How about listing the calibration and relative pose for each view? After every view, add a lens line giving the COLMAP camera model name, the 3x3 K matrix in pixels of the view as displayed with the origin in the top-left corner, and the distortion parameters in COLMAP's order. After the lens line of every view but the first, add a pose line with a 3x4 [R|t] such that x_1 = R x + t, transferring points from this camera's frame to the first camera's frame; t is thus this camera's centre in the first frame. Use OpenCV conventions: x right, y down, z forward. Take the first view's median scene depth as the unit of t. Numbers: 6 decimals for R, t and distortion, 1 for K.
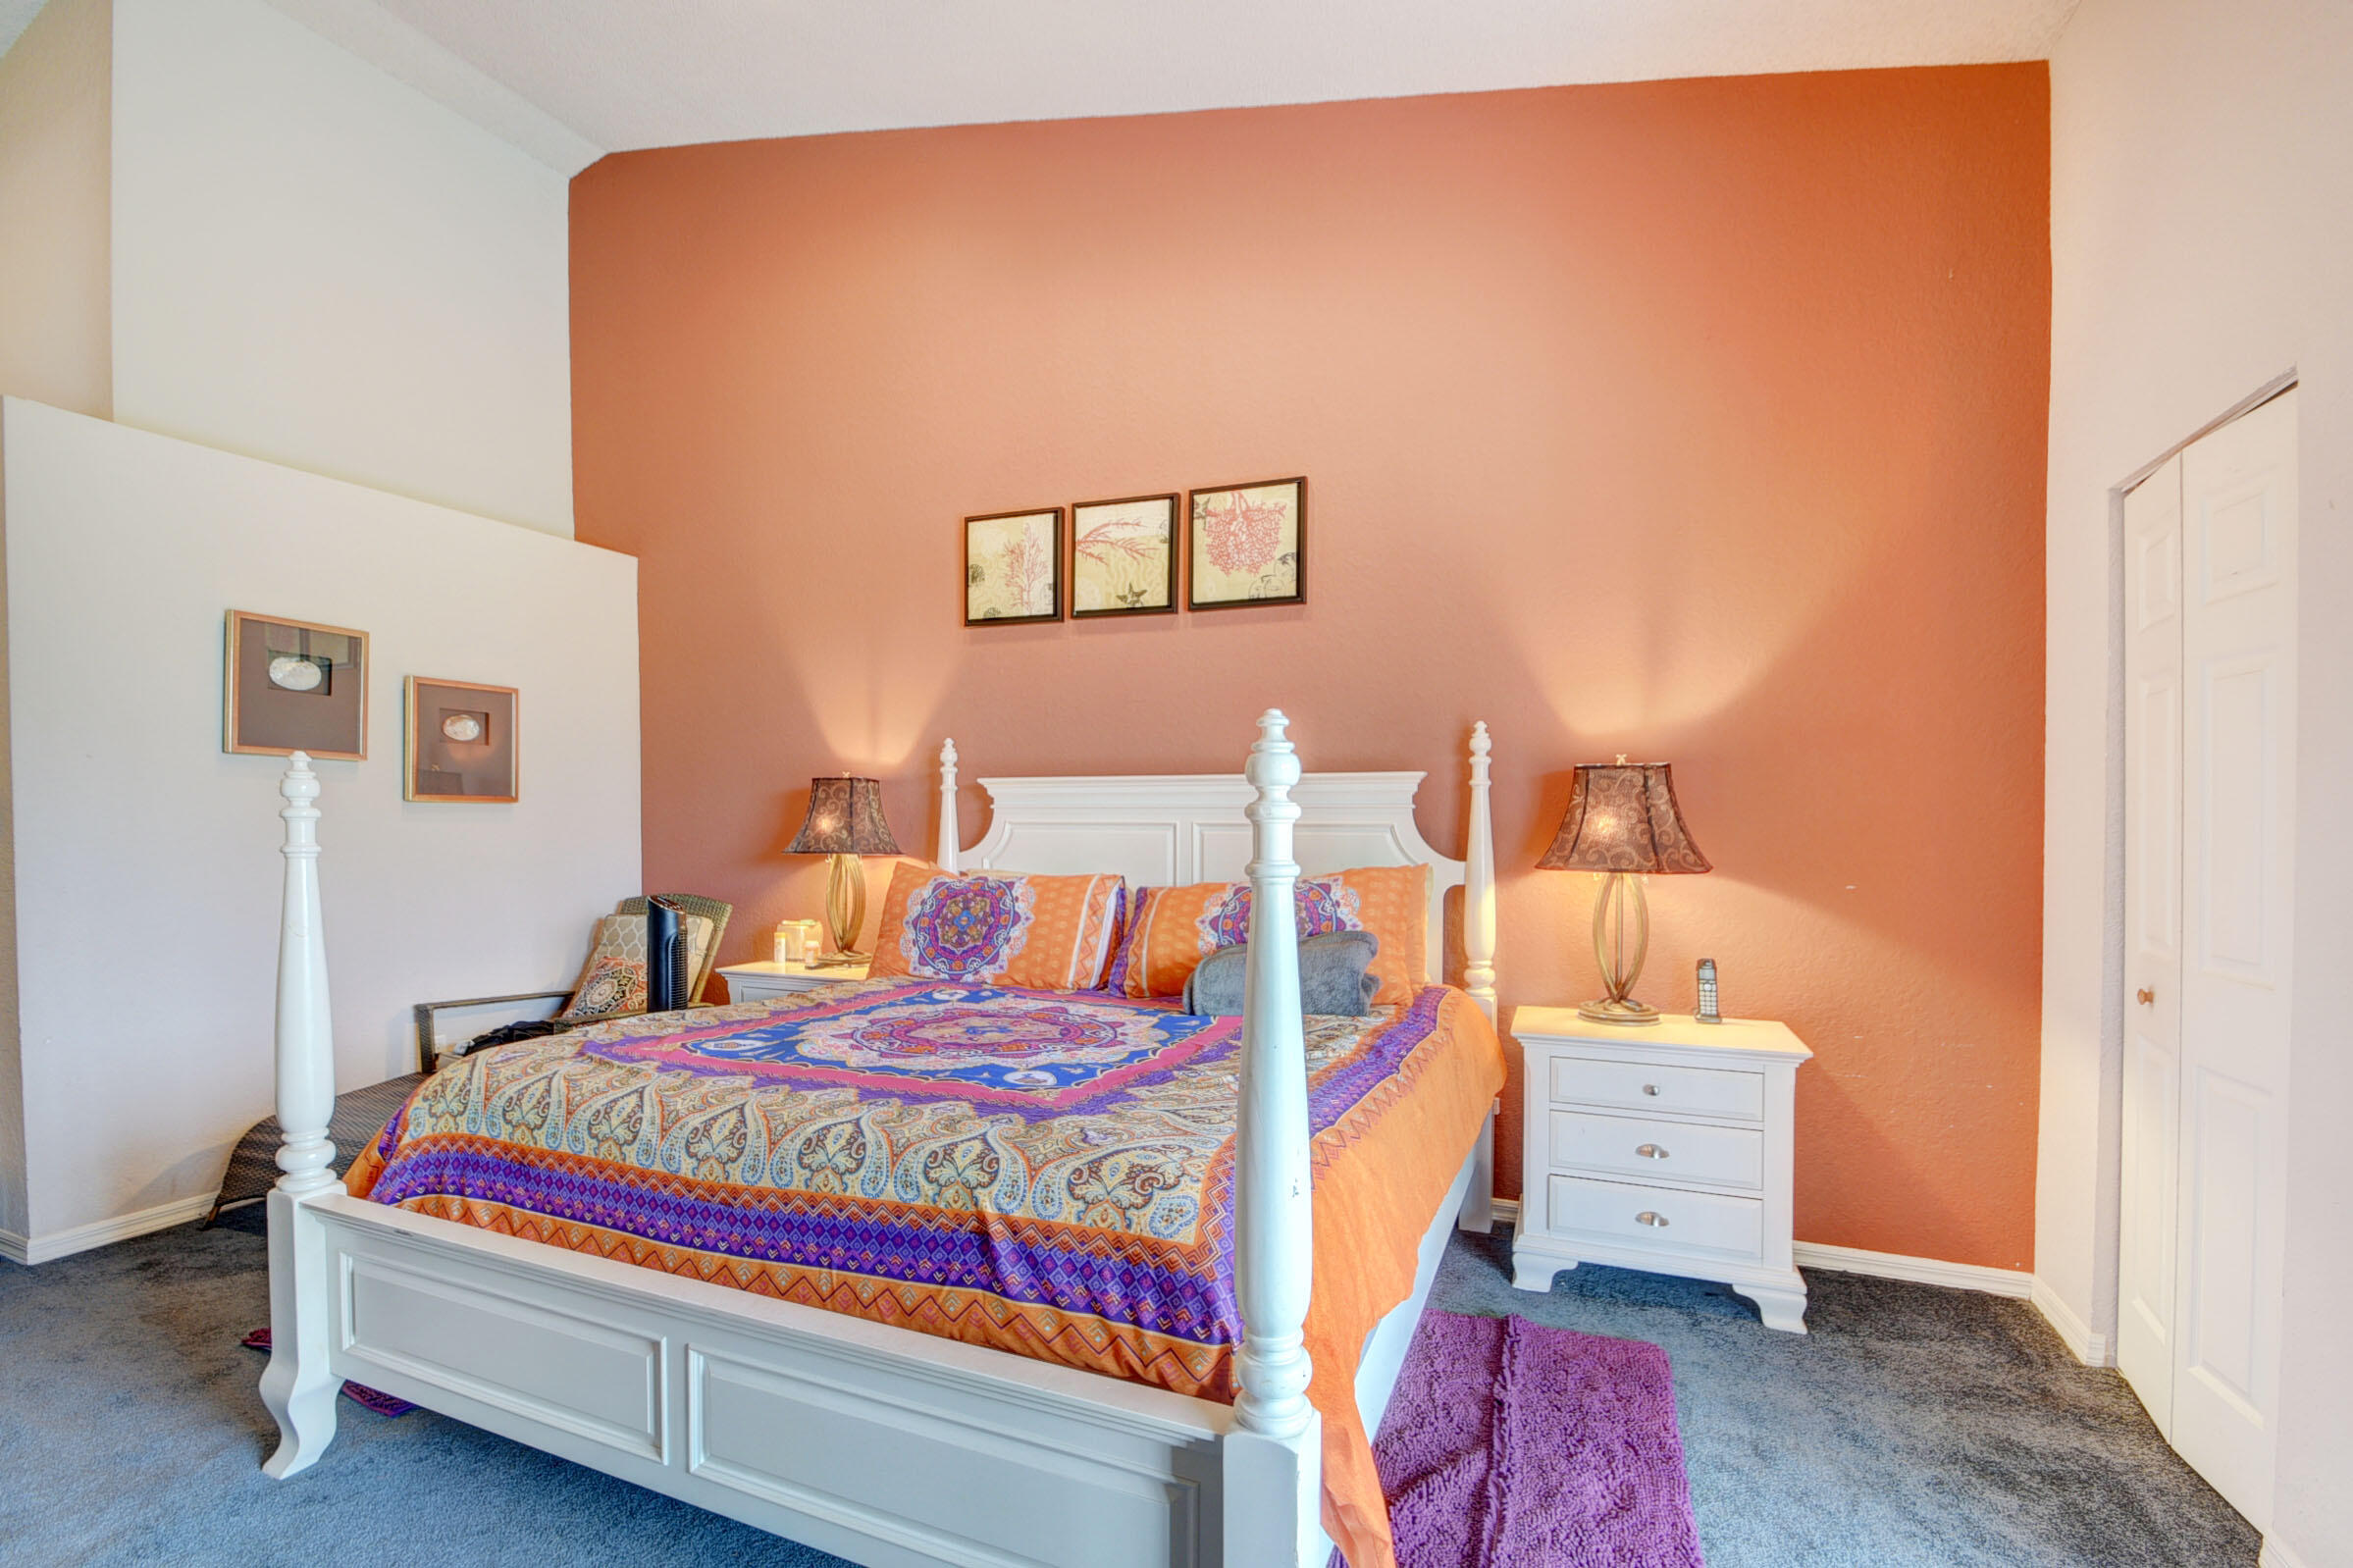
lens RADIAL K [[1033.3, 0, 1155.0], [0, 1033.3, 835.3], [0, 0, 1]] dist [0.009609, -0.014124]
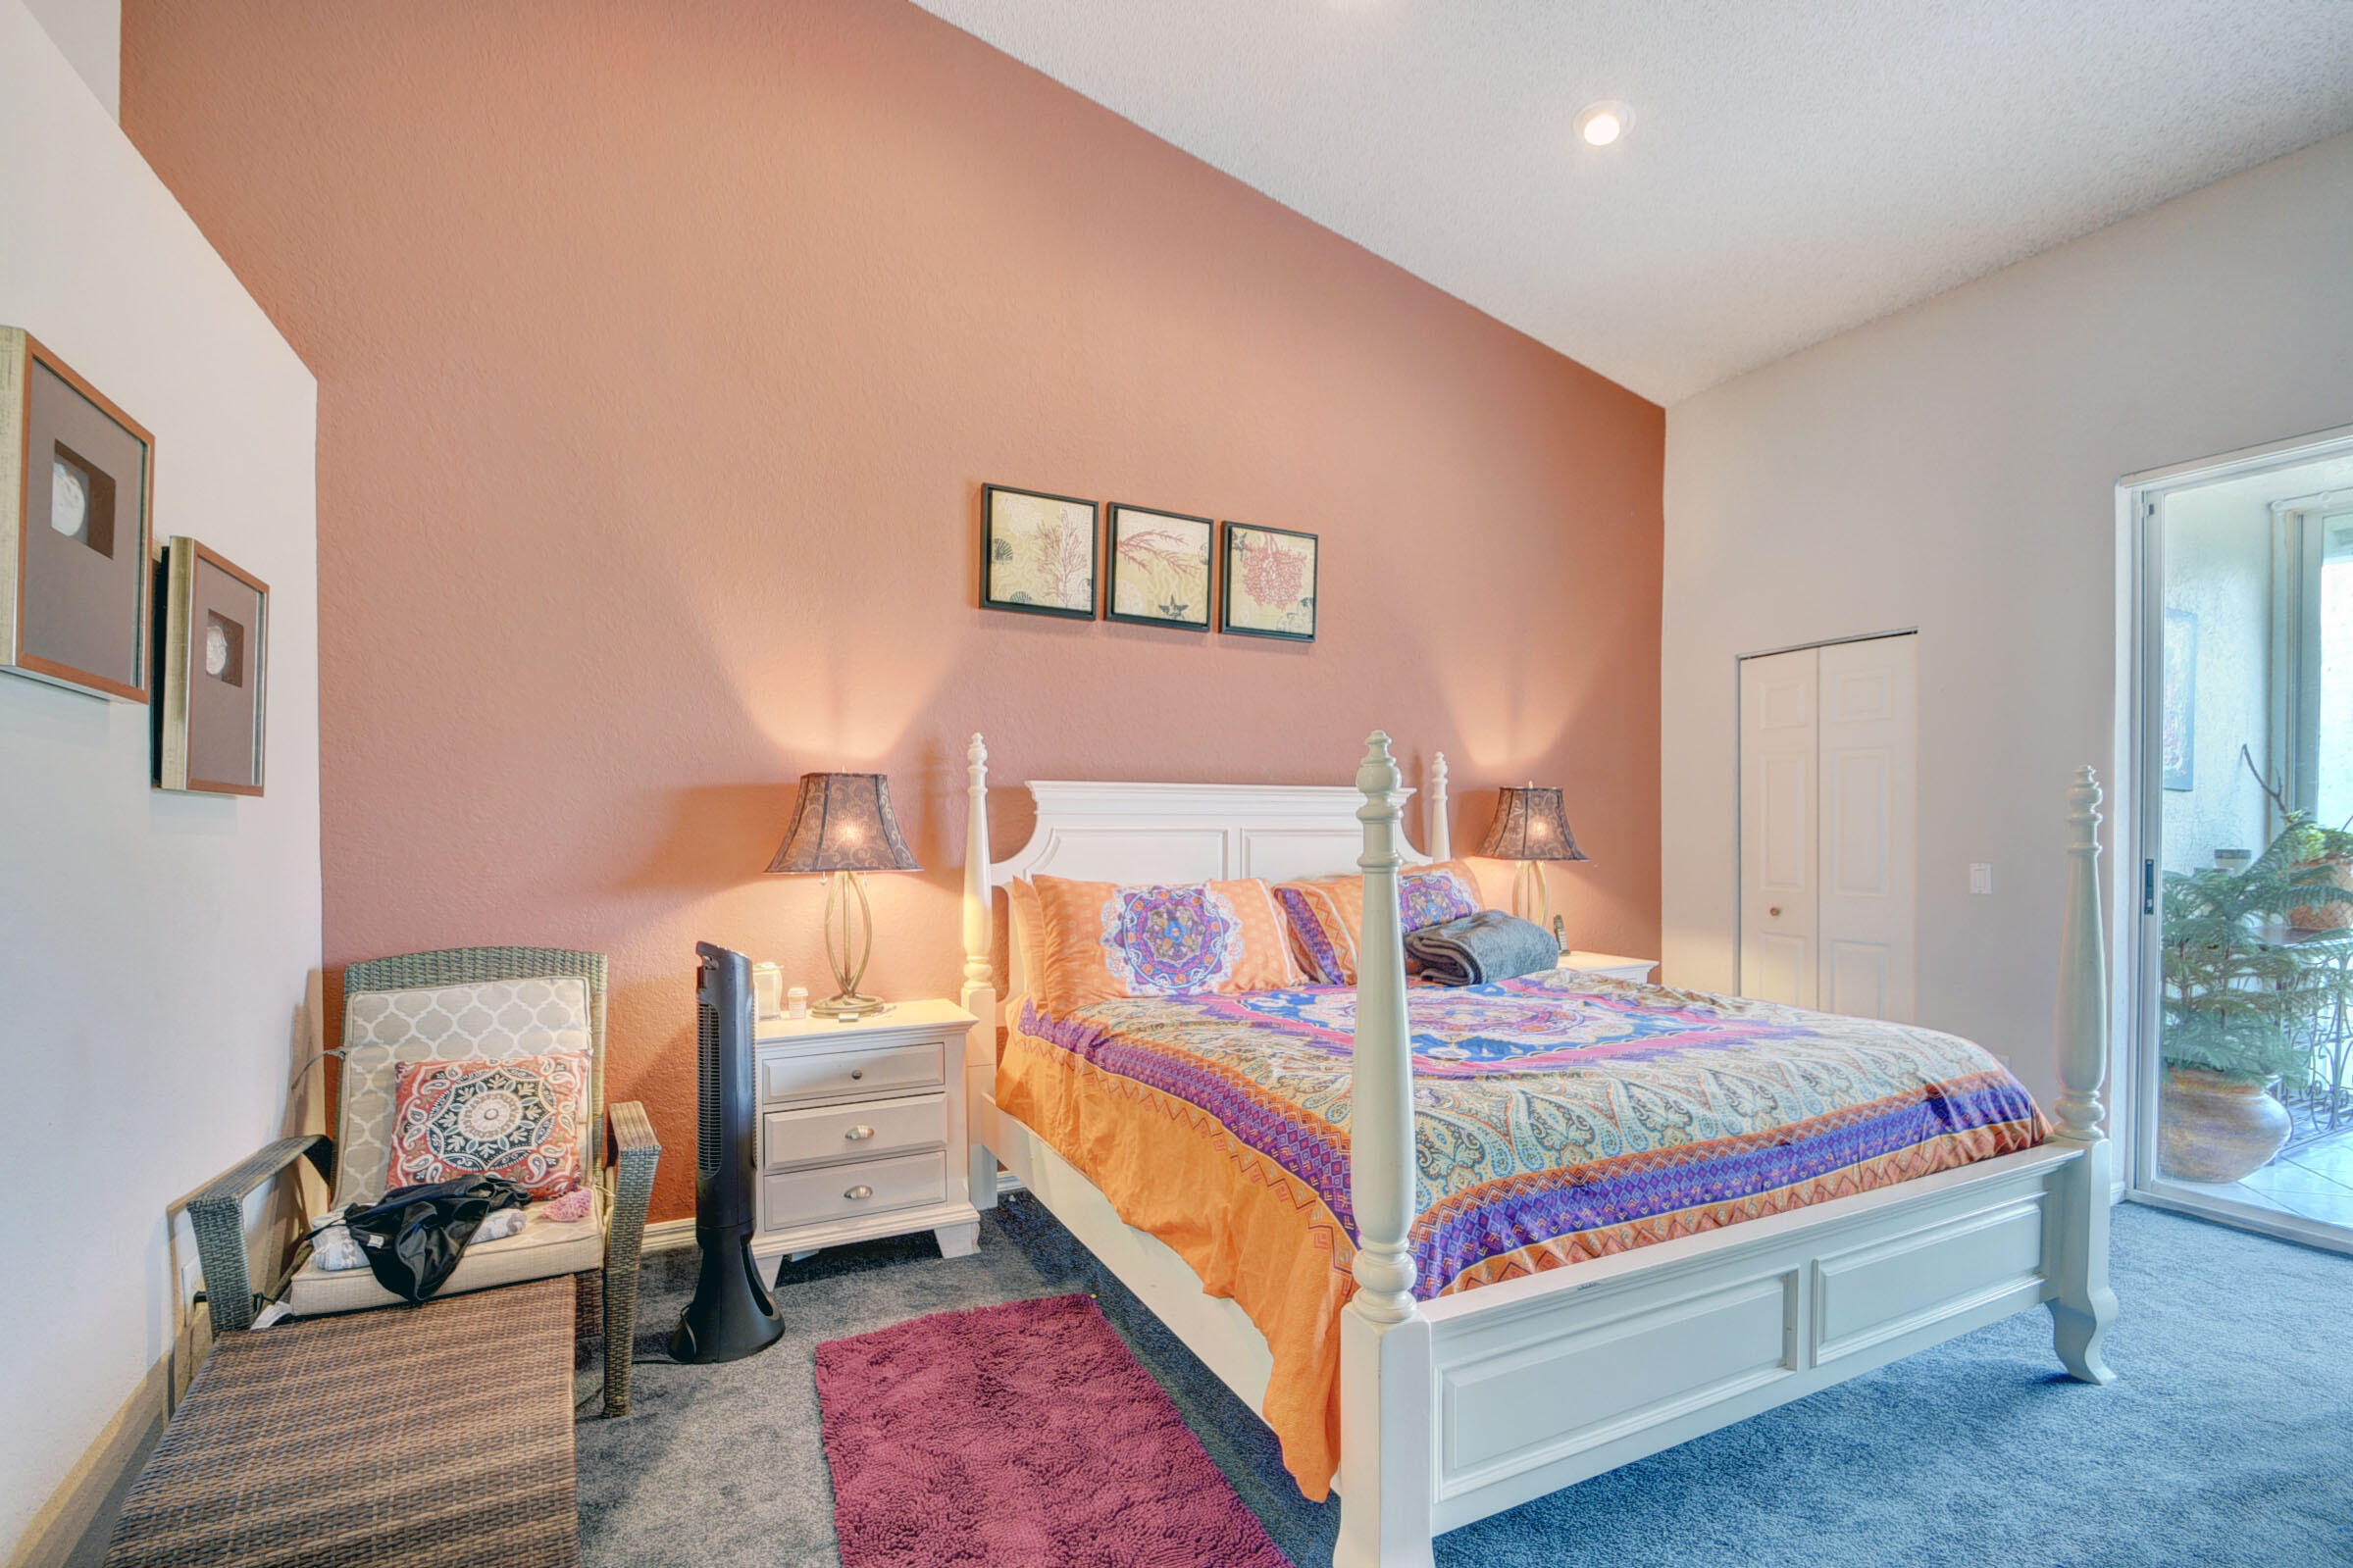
lens RADIAL K [[1033.2, 0, 1158.9], [0, 1033.2, 838.2], [0, 0, 1]] dist [0.009609, -0.014124]
pose [[0.664656, -0.008966, 0.747096, -0.841025], [0.013926, 0.999903, -0.000389, -0.003443], [-0.747020, 0.010663, 0.664717, 0.348073]]
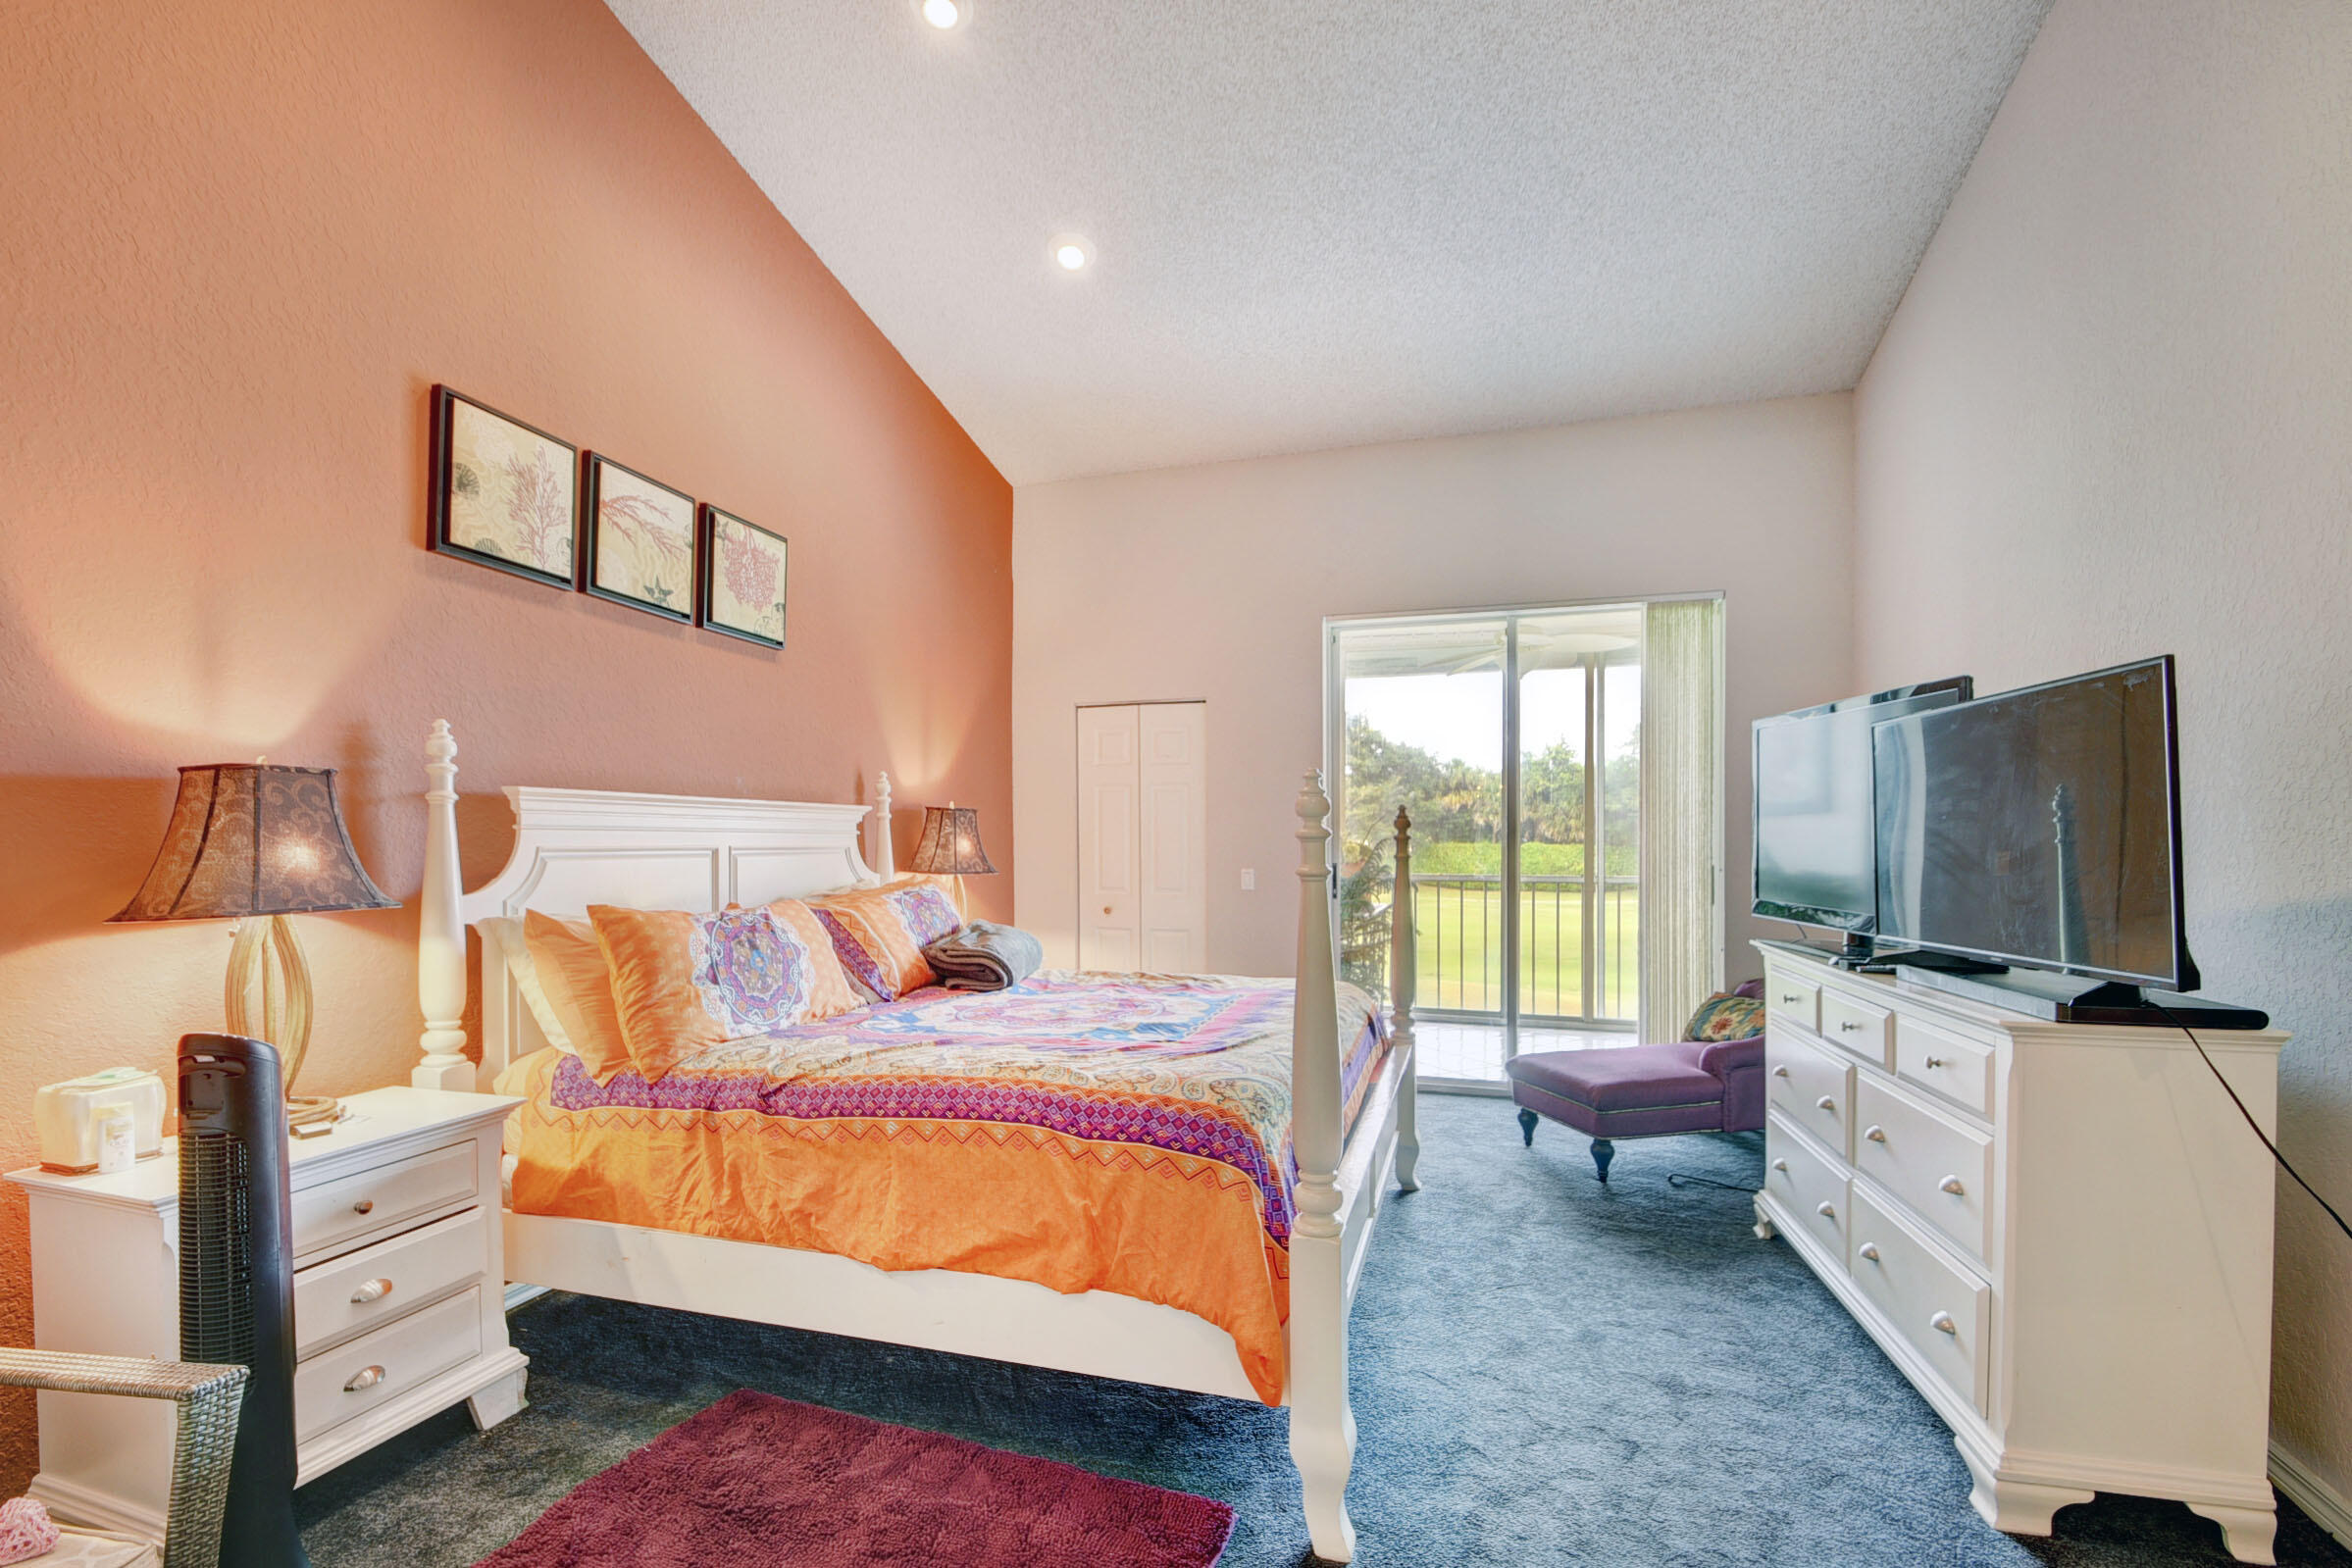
lens RADIAL K [[1032.7, 0, 1154.0], [0, 1032.7, 838.2], [0, 0, 1]] dist [0.009609, -0.014124]
pose [[-0.087589, 0.003607, 0.996150, -0.988053], [0.020983, 0.999778, -0.001775, -0.010610], [-0.995936, 0.020747, -0.087645, 0.692654]]
